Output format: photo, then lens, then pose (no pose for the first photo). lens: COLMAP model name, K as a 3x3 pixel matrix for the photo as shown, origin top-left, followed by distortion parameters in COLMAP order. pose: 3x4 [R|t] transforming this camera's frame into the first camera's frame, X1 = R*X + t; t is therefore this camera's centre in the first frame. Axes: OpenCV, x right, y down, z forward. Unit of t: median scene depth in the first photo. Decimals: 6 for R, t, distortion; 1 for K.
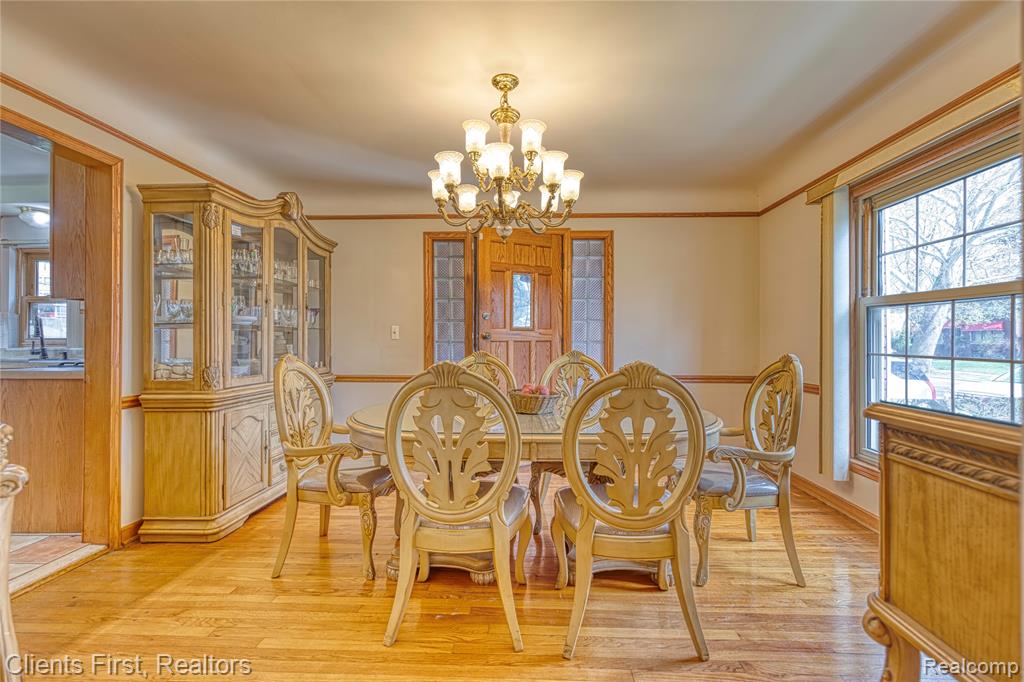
lens RADIAL K [[467.5, 0, 517.2], [0, 467.5, 340.5], [0, 0, 1]] dist [0.012470, -0.003944]
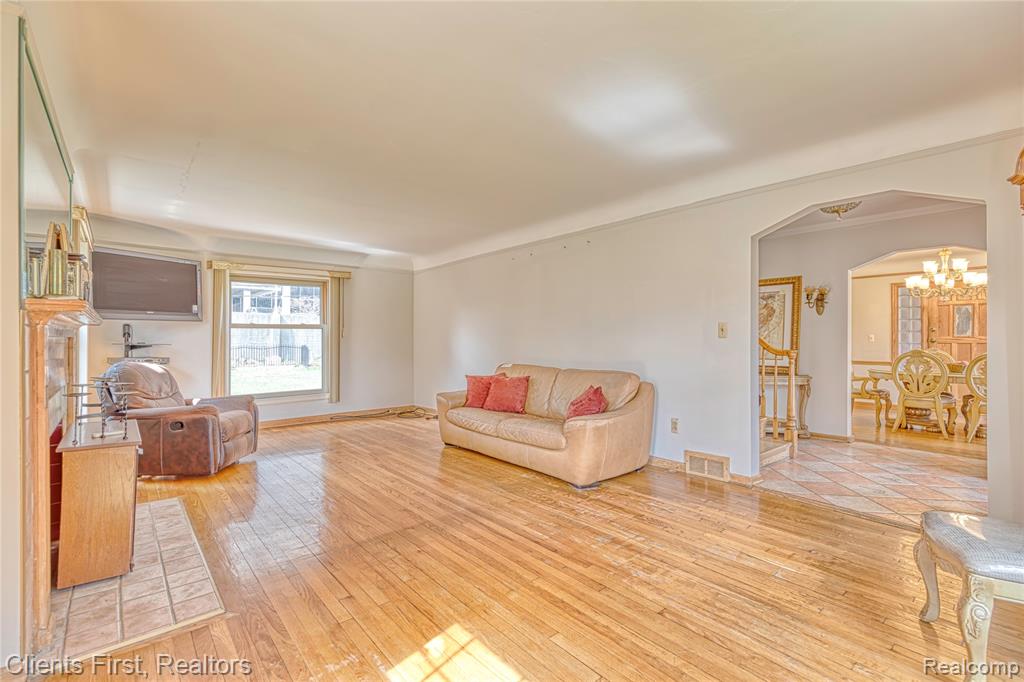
lens RADIAL K [[467.5, 0, 506.1], [0, 467.5, 338.8], [0, 0, 1]] dist [0.012470, -0.003944]
pose [[0.679823, -0.000342, -0.733376, 0.203646], [-0.004381, 0.999980, -0.004528, -0.000117], [0.733363, 0.006291, 0.679808, -2.165989]]
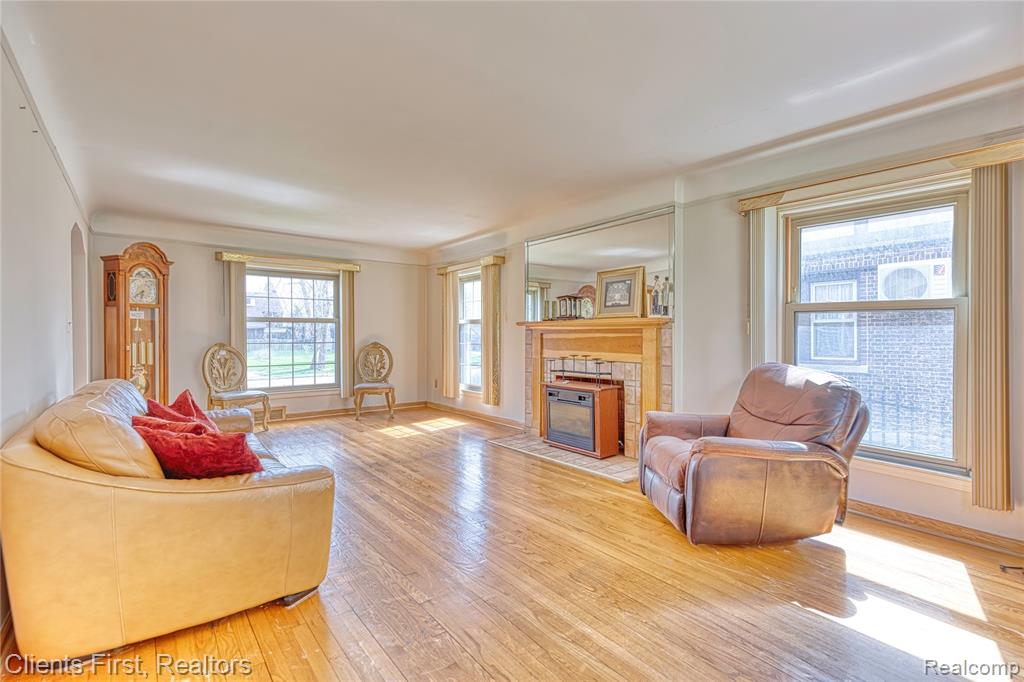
lens RADIAL K [[467.5, 0, 511.7], [0, 467.5, 339.3], [0, 0, 1]] dist [0.012470, -0.003944]
pose [[-0.666110, -0.006874, 0.745822, -2.103287], [-0.000690, 0.999963, 0.008600, 0.006307], [-0.745853, 0.005214, -0.666090, -0.810166]]
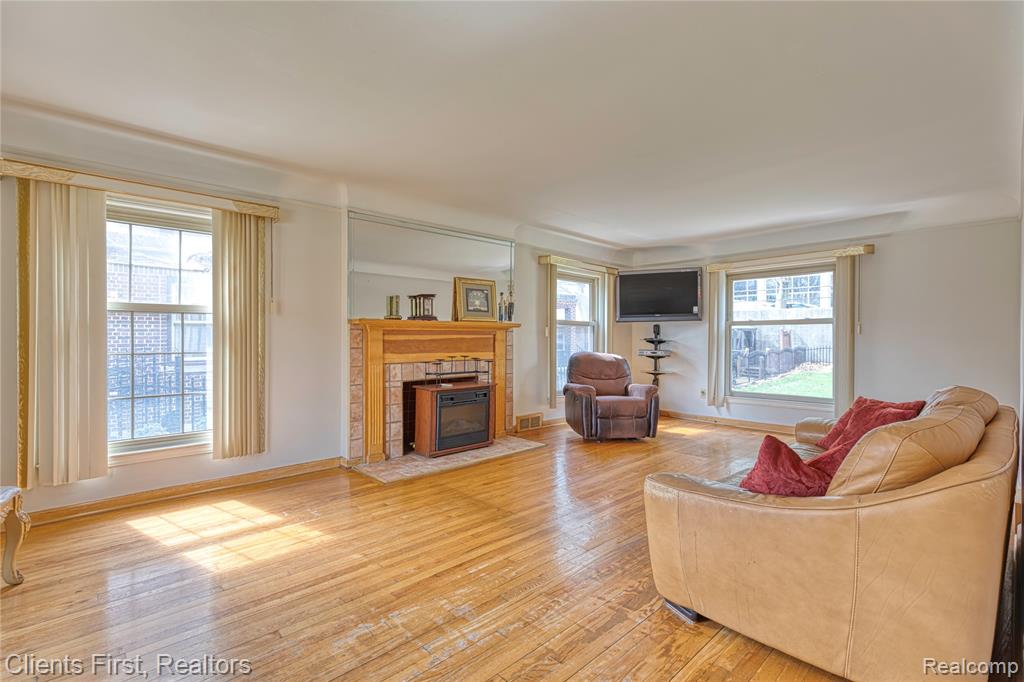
lens RADIAL K [[467.5, 0, 516.3], [0, 467.5, 334.6], [0, 0, 1]] dist [0.012470, -0.003944]
pose [[-0.692049, -0.005801, -0.721827, 0.077440], [-0.007343, 0.999973, -0.000997, -0.001506], [0.721813, 0.004610, -0.692073, -0.773187]]
